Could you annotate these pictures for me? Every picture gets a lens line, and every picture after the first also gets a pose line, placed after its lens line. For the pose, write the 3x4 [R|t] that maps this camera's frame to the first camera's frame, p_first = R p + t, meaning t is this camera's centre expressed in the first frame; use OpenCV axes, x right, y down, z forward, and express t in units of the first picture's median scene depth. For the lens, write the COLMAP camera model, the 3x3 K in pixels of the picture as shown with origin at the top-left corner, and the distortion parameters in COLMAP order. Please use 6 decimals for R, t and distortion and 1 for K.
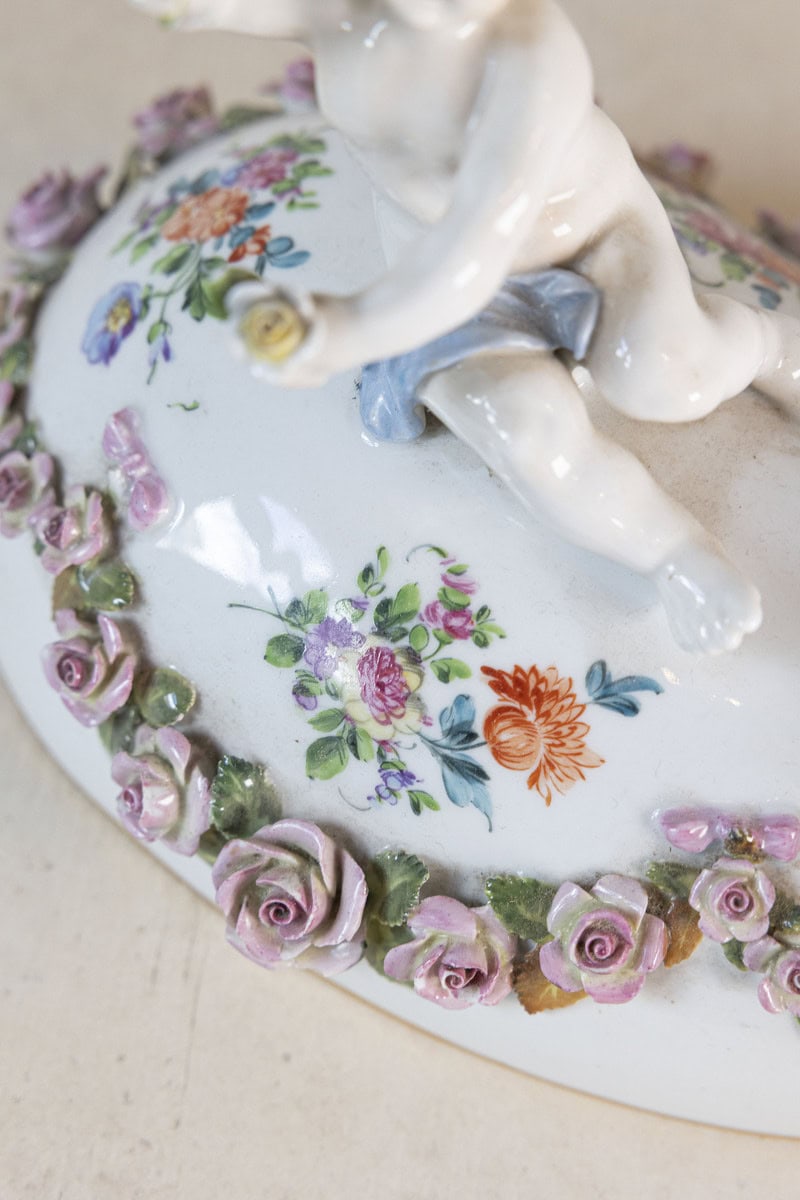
lens RADIAL K [[2330.8, 0, 400.1], [0, 2330.8, 599.1], [0, 0, 1]] dist [0.020523, 0.000000]
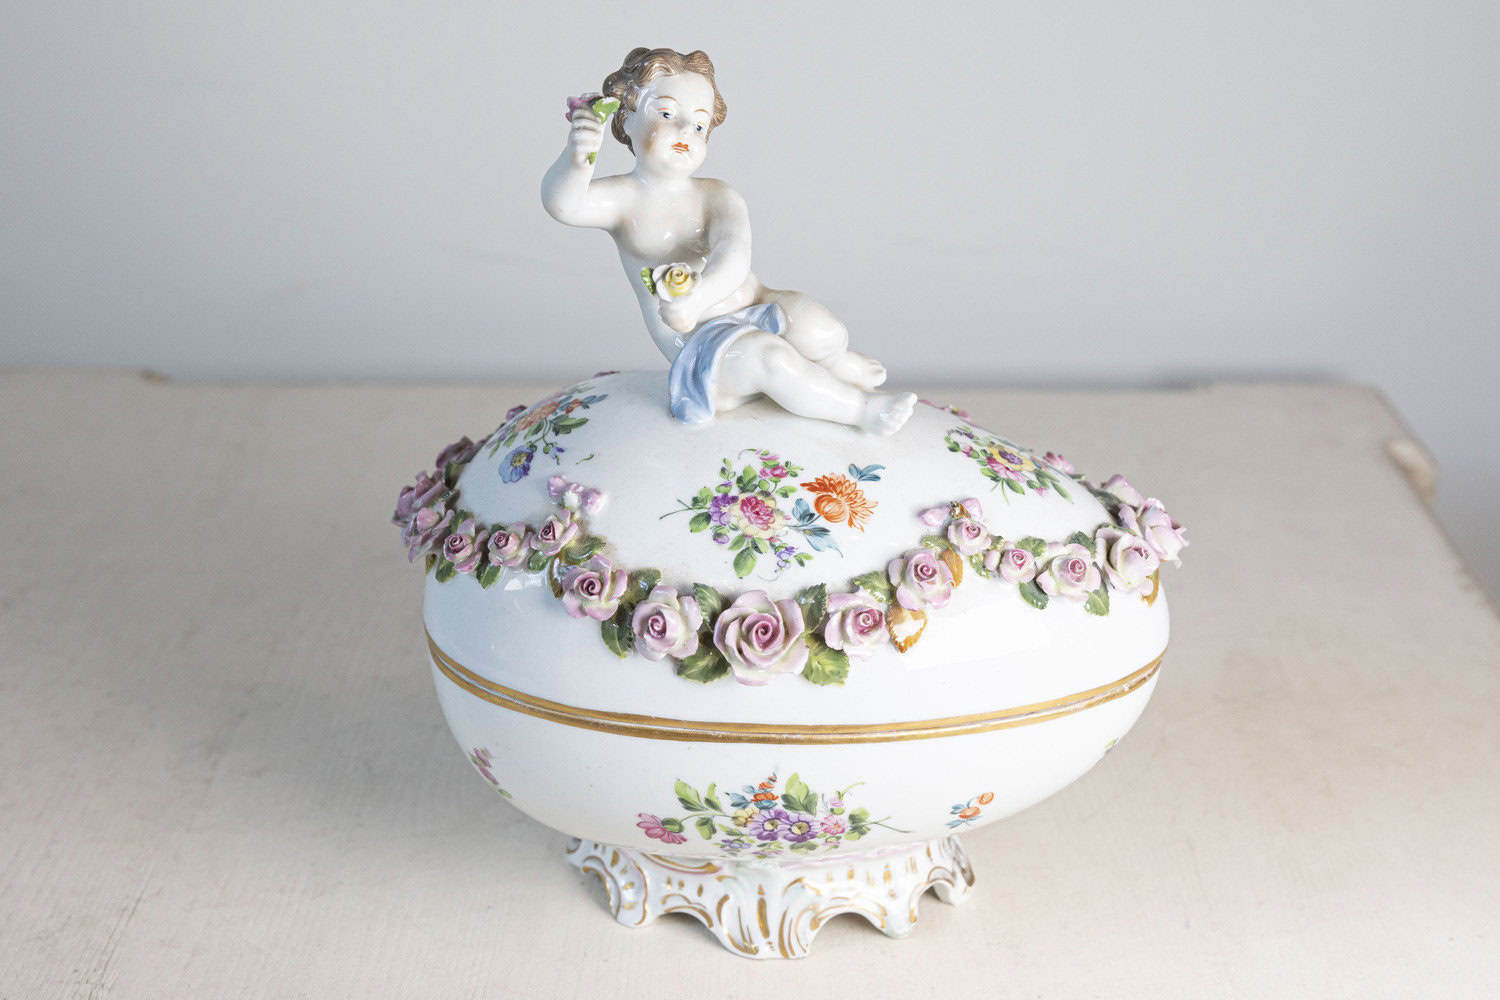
lens RADIAL K [[1979.6, 0, 750.9], [0, 1979.6, 498.6], [0, 0, 1]] dist [0.036880, 0.000000]
pose [[0.858567, -0.237164, 0.454551, -0.743073], [0.457775, 0.753849, -0.471332, 0.786868], [-0.230879, 0.612752, 0.755798, -0.220954]]
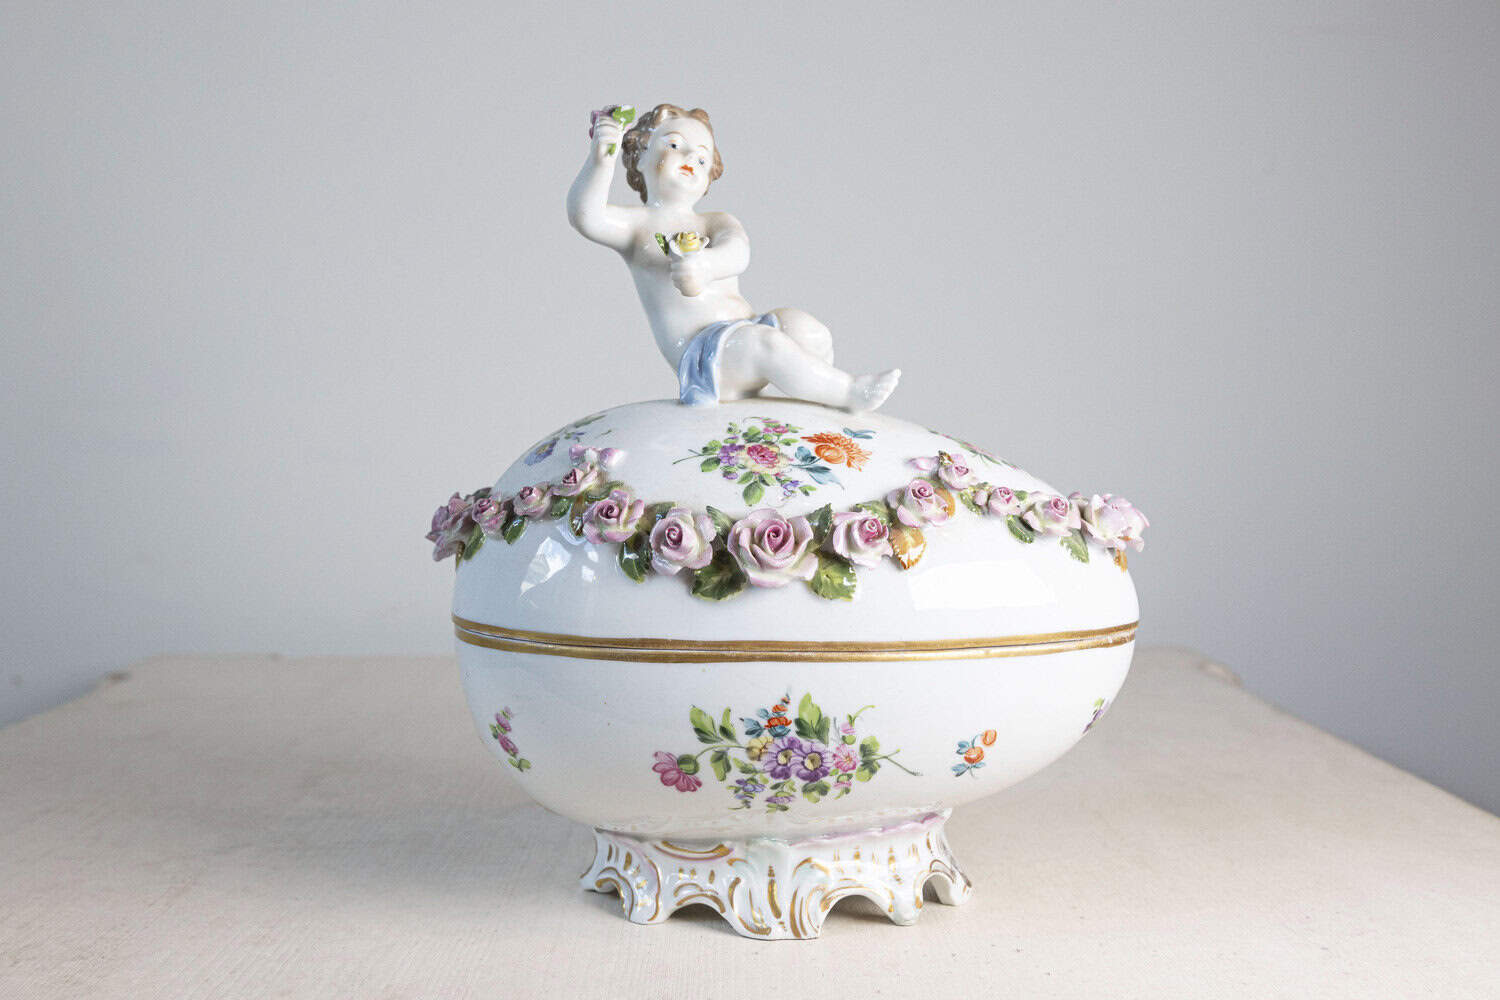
lens RADIAL K [[1410.1, 0, 725.6], [0, 1410.1, 542.1], [0, 0, 1]] dist [0.007311, 0.000000]
pose [[0.845795, -0.099447, 0.524157, -0.697170], [0.482720, 0.561014, -0.672491, 0.903073], [-0.227182, 0.821811, 0.522508, 0.422910]]
